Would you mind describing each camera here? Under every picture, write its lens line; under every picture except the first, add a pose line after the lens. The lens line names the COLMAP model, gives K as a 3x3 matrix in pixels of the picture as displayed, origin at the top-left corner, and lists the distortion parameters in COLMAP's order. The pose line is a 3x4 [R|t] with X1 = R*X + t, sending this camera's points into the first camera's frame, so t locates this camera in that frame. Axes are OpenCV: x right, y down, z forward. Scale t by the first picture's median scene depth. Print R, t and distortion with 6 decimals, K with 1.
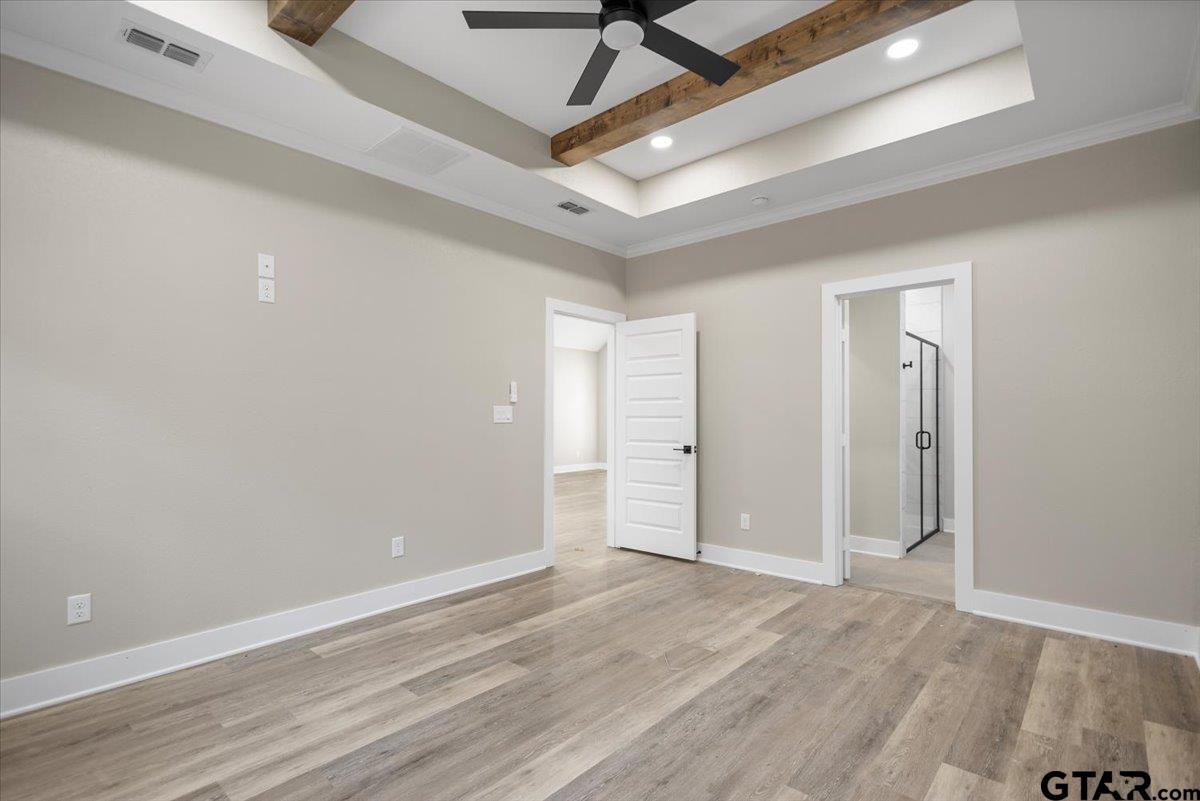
lens RADIAL K [[563.4, 0, 598.5], [0, 563.4, 408.2], [0, 0, 1]] dist [0.006351, -0.000316]
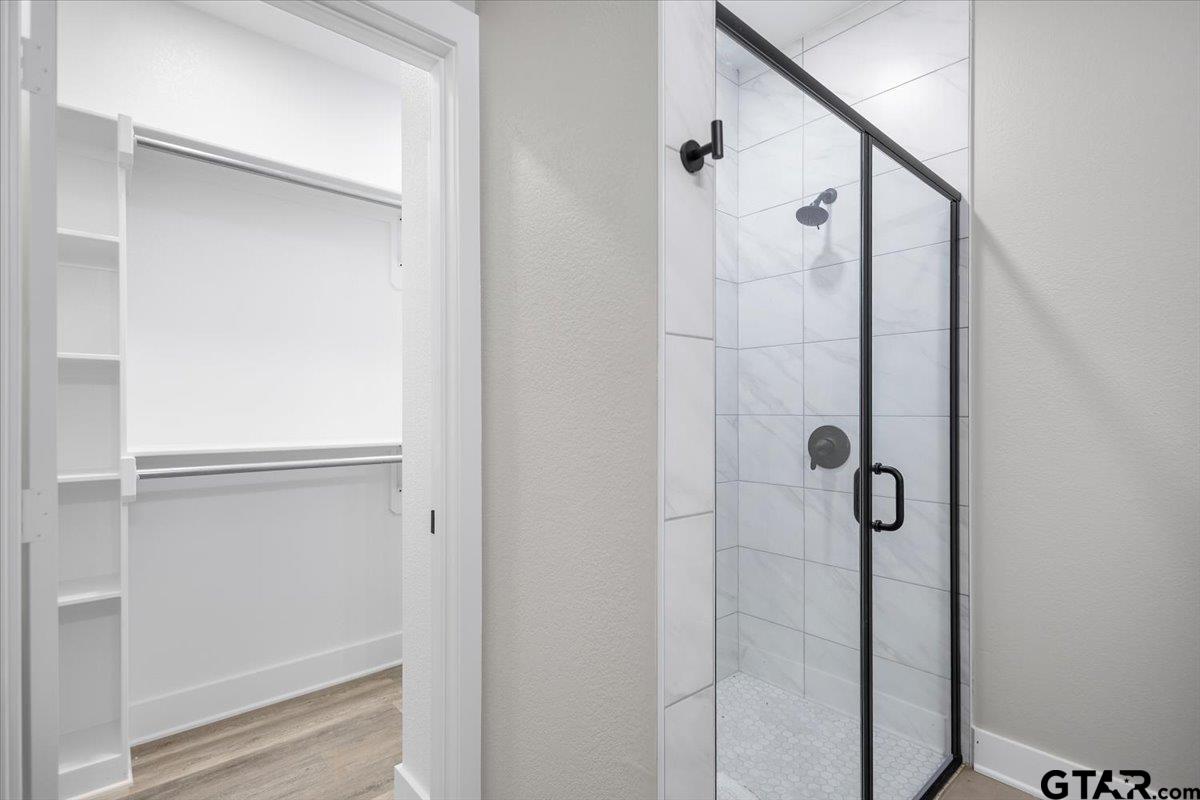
lens RADIAL K [[550.9, 0, 600.8], [0, 550.9, 409.8], [0, 0, 1]] dist [0.006770, -0.000097]
pose [[0.991756, -0.003693, -0.128090, 0.841757], [0.005041, 0.999935, 0.010202, 0.017490], [0.128044, -0.010764, 0.991710, 1.262987]]
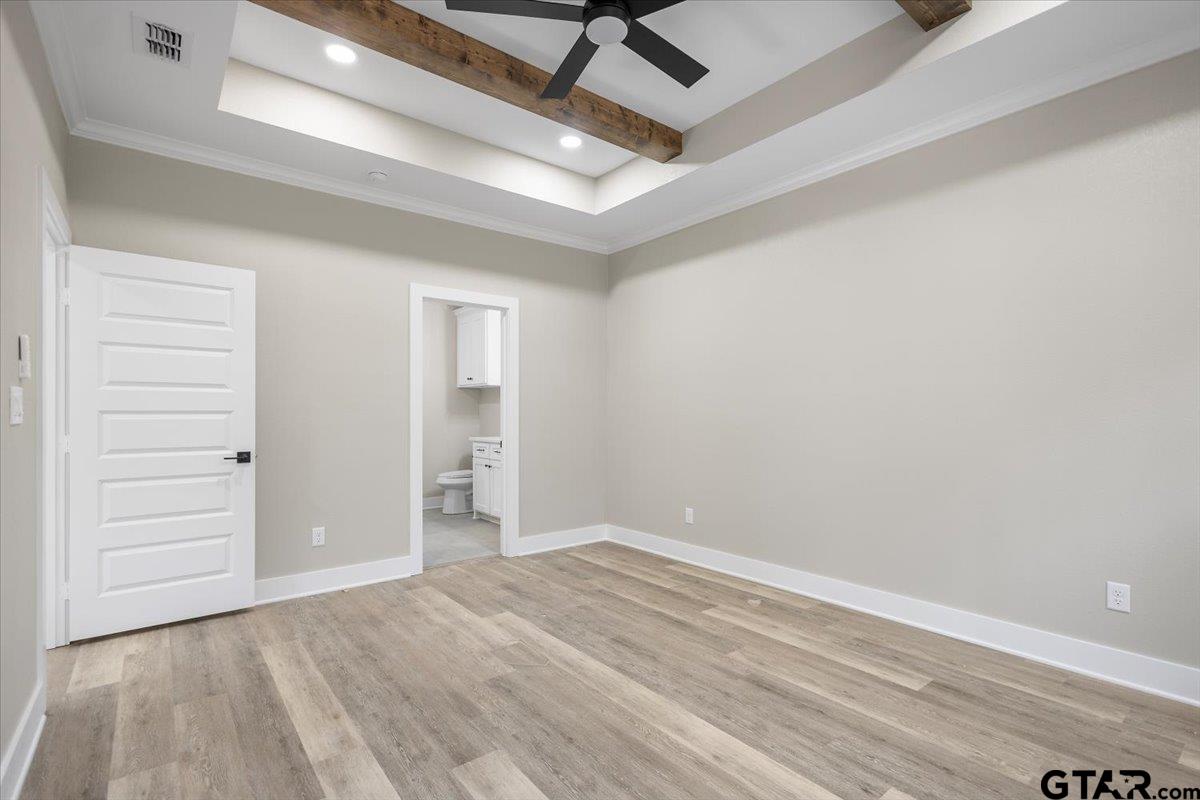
lens RADIAL K [[563.4, 0, 598.5], [0, 563.4, 407.7], [0, 0, 1]] dist [0.006351, -0.000316]
pose [[0.172524, 0.009861, 0.984956, -0.733082], [-0.014936, 0.999861, -0.007394, 0.012301], [-0.984892, -0.013436, 0.172647, 0.648982]]
